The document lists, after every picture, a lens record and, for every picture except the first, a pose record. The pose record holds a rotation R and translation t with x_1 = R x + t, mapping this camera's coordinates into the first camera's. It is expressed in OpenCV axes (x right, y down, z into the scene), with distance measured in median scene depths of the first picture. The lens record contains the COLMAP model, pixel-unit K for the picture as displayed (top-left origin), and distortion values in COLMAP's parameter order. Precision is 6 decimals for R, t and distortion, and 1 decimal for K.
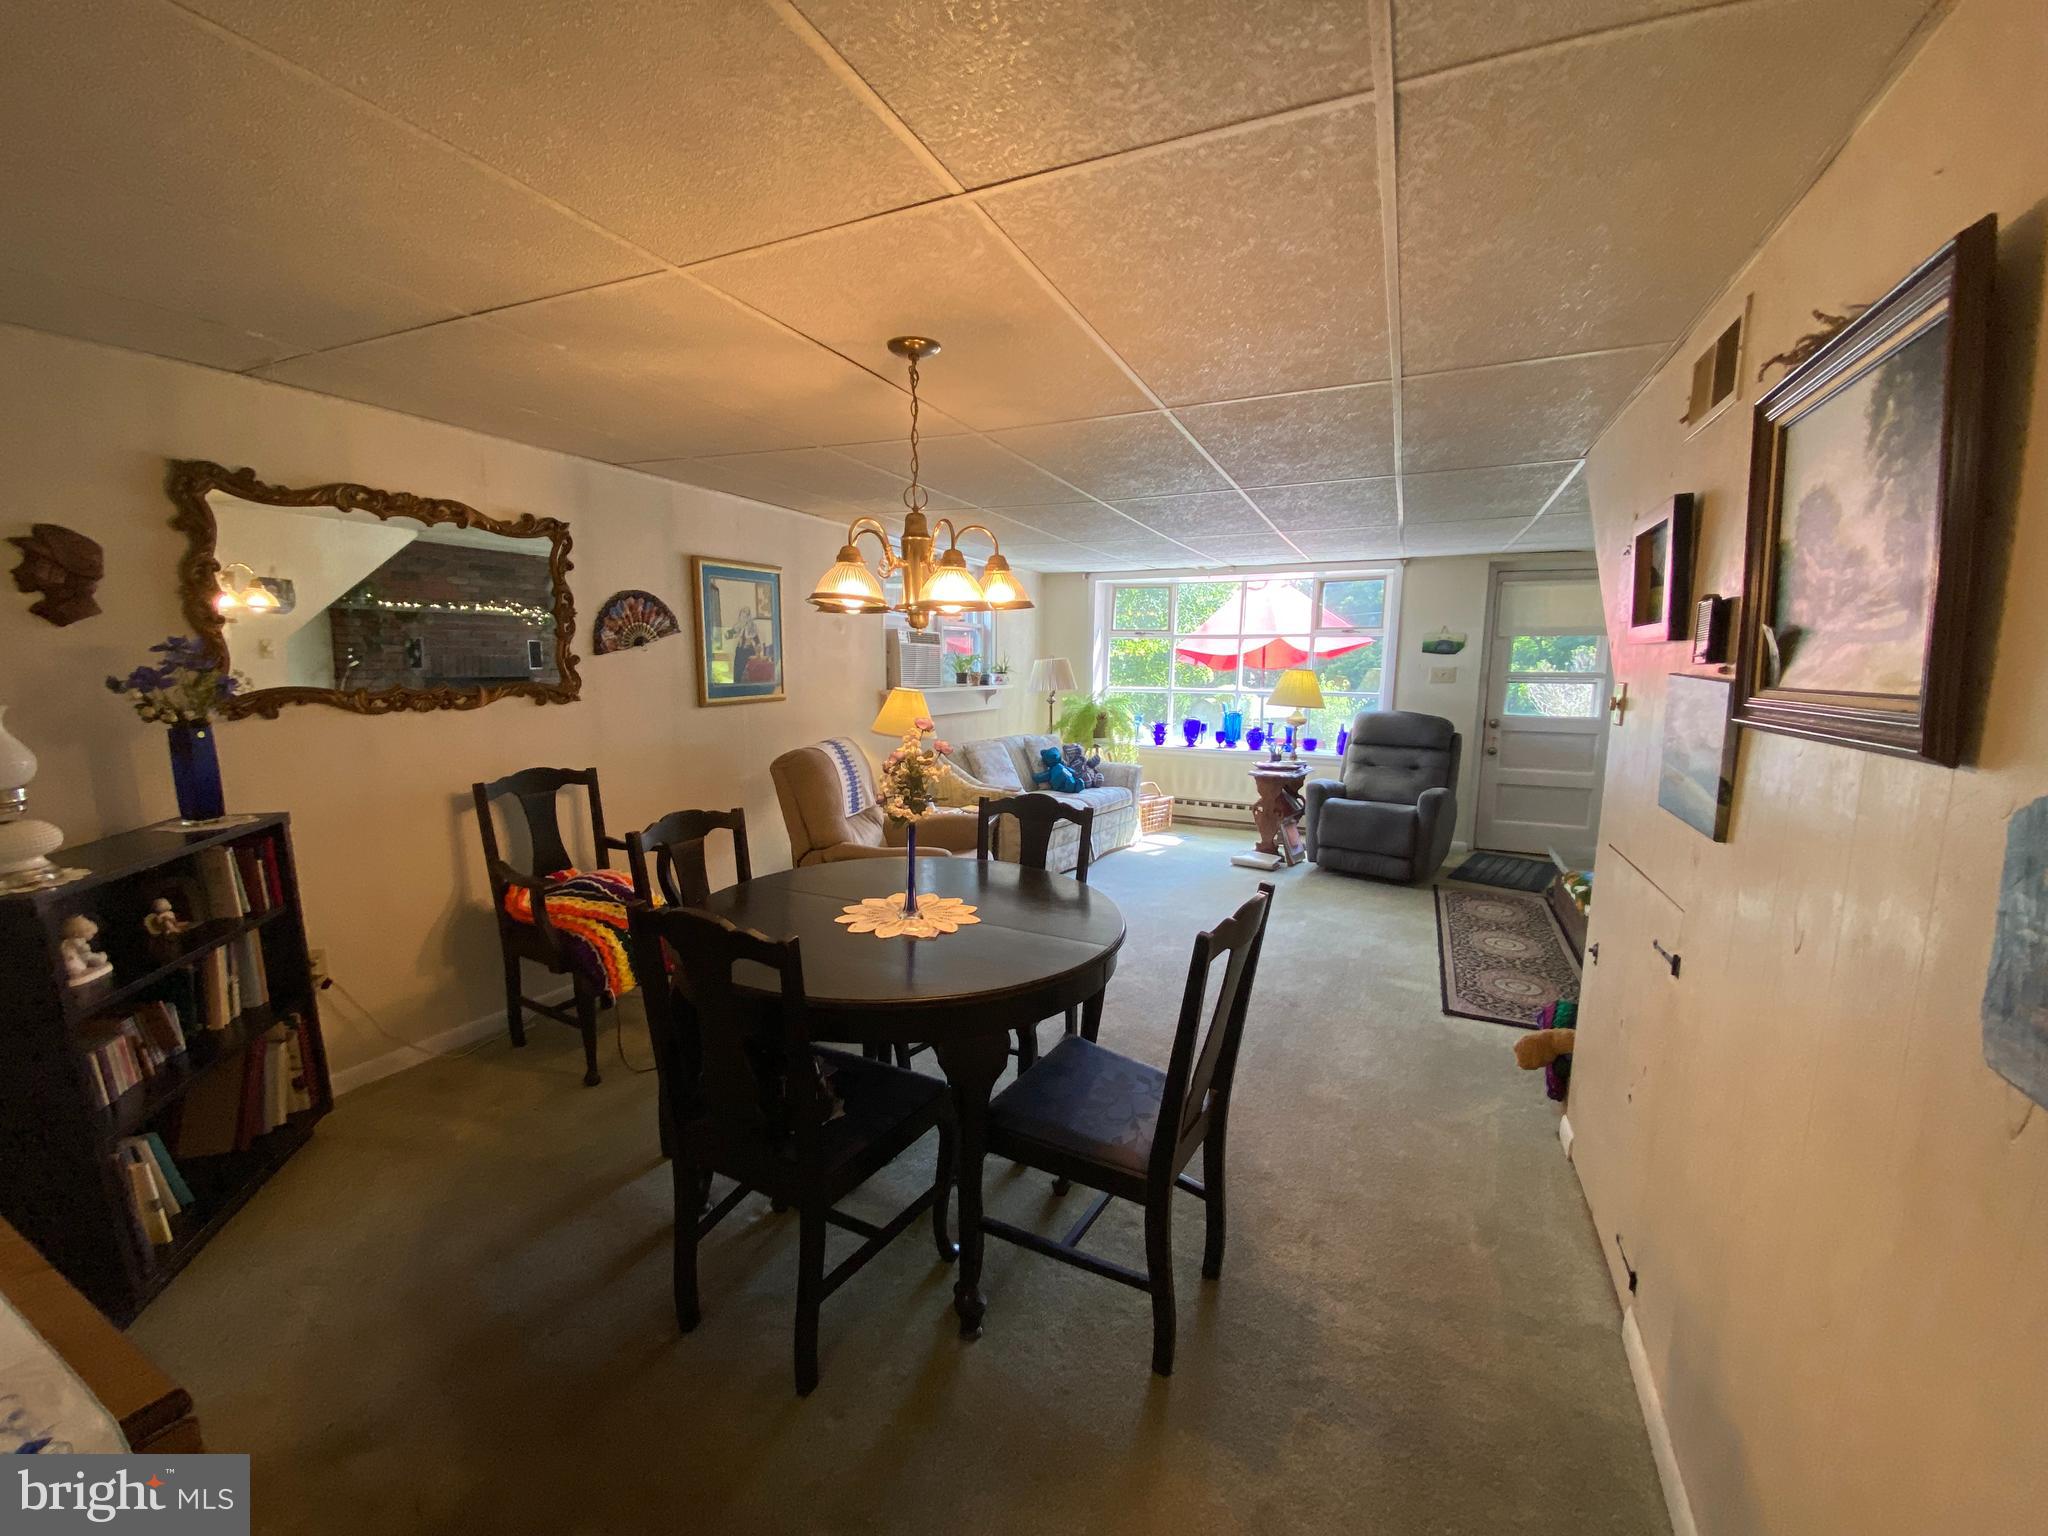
lens RADIAL K [[833.6, 0, 1010.0], [0, 833.6, 777.9], [0, 0, 1]] dist [0.090290, -0.016818]
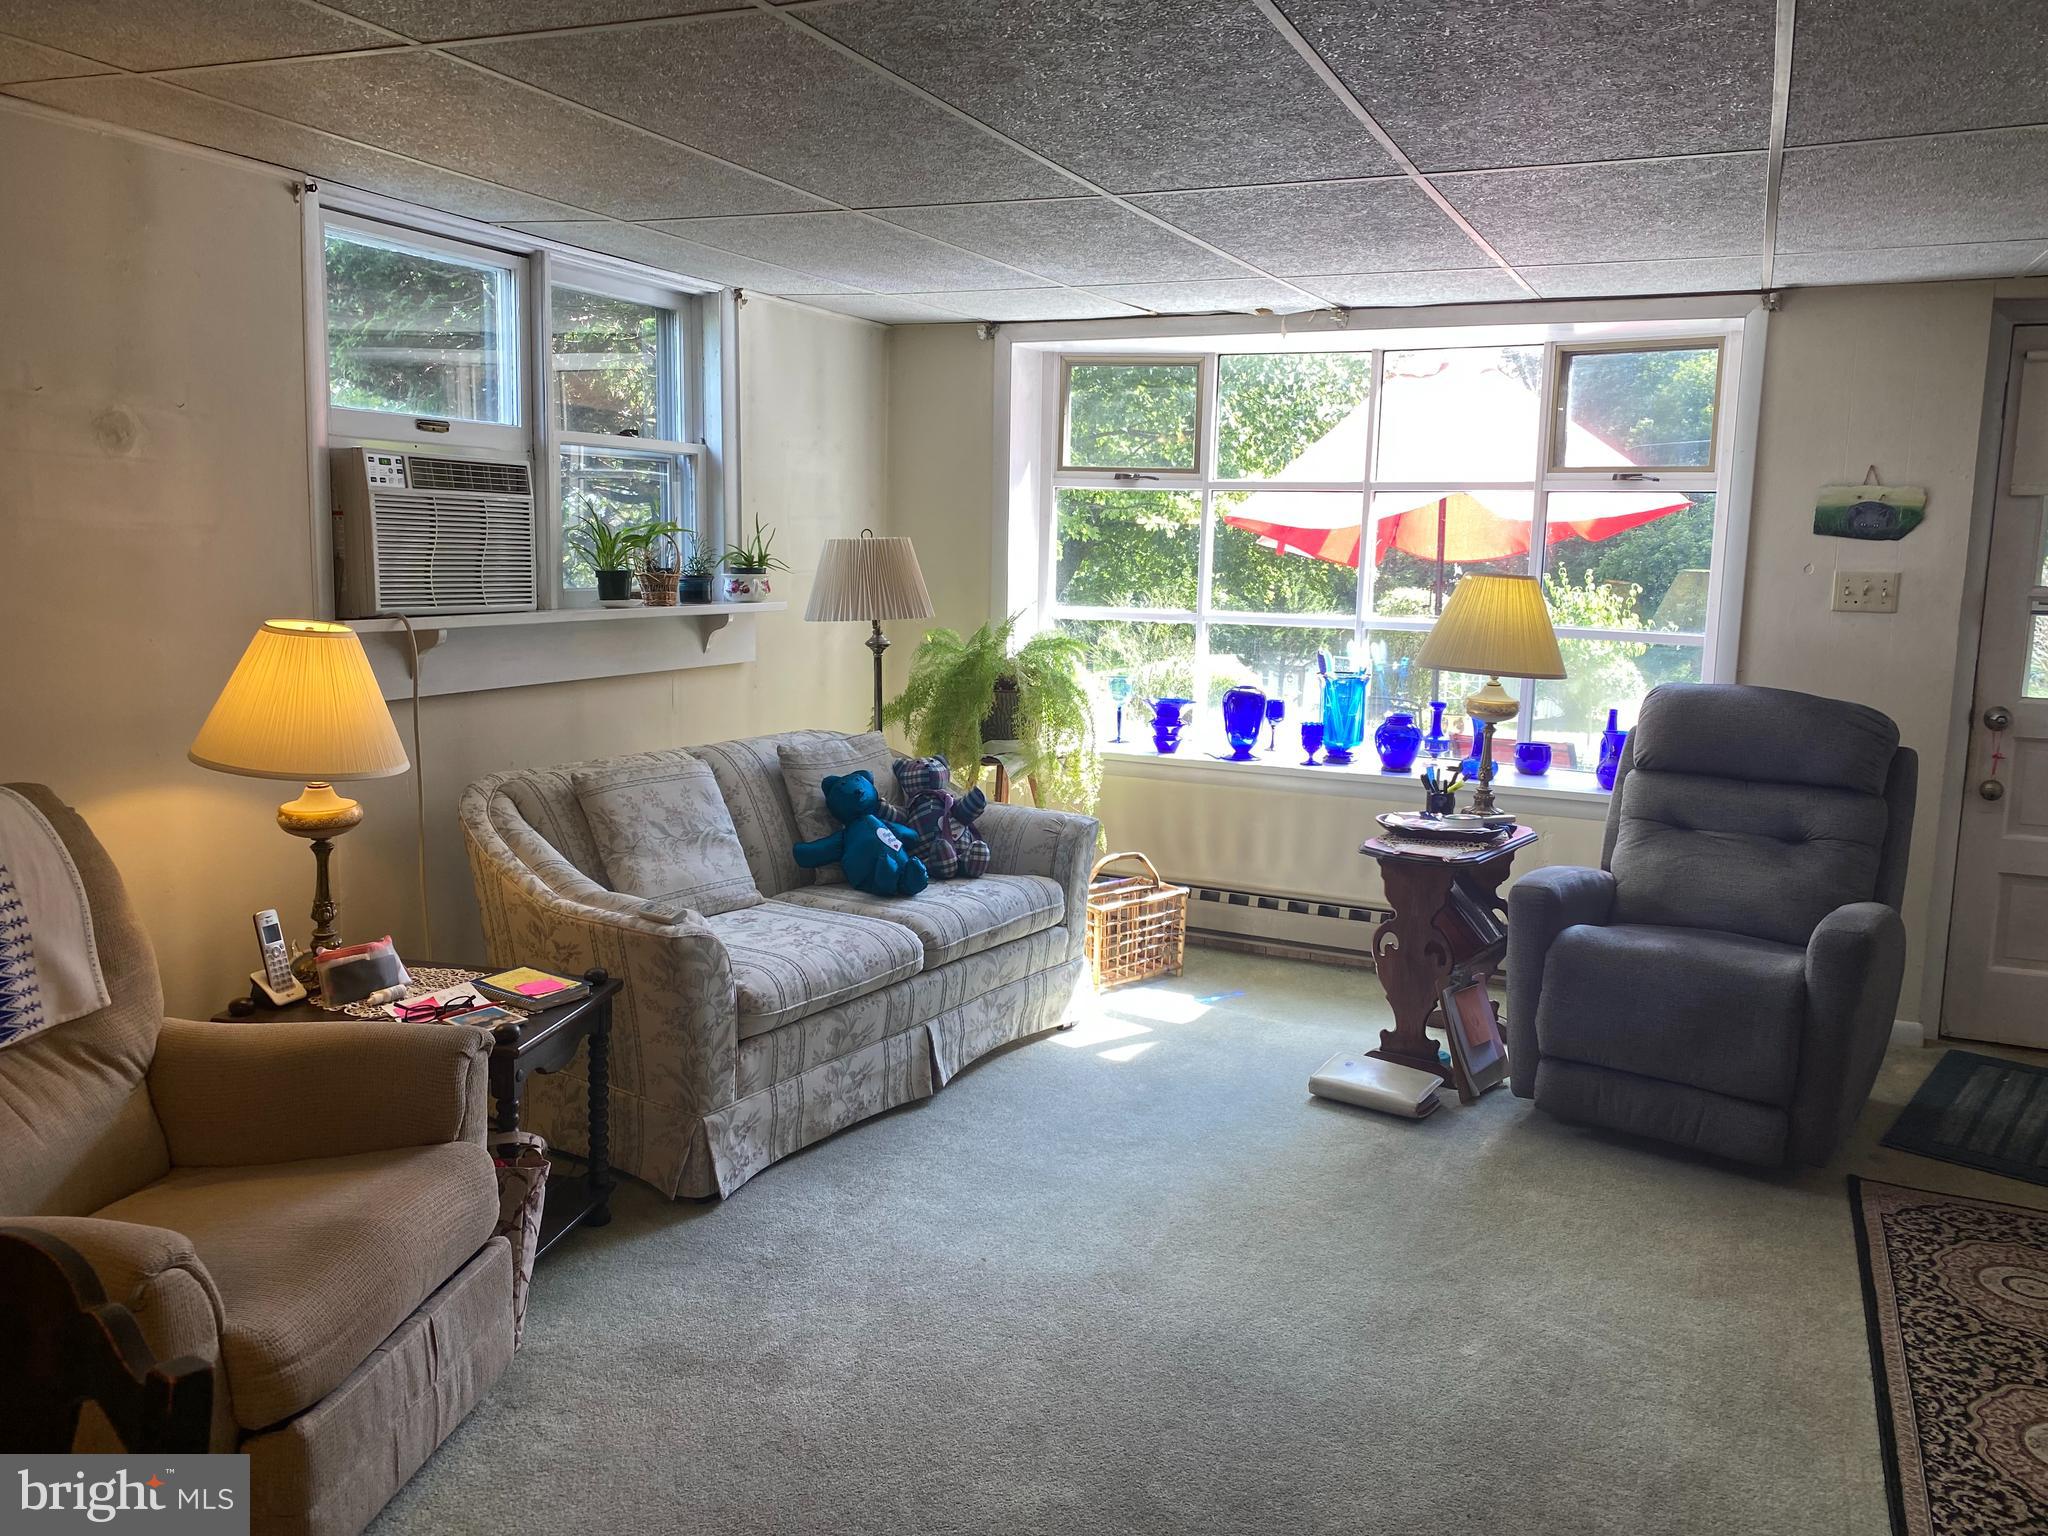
lens RADIAL K [[1598.1, 0, 1024.0], [0, 1598.1, 768.0], [0, 0, 1]] dist [0.062425, 0.003141]
pose [[0.999856, 0.008752, 0.014511, 0.115844], [-0.008857, 0.999935, 0.007186, -0.042993], [-0.014447, -0.007313, 0.999869, 0.268888]]
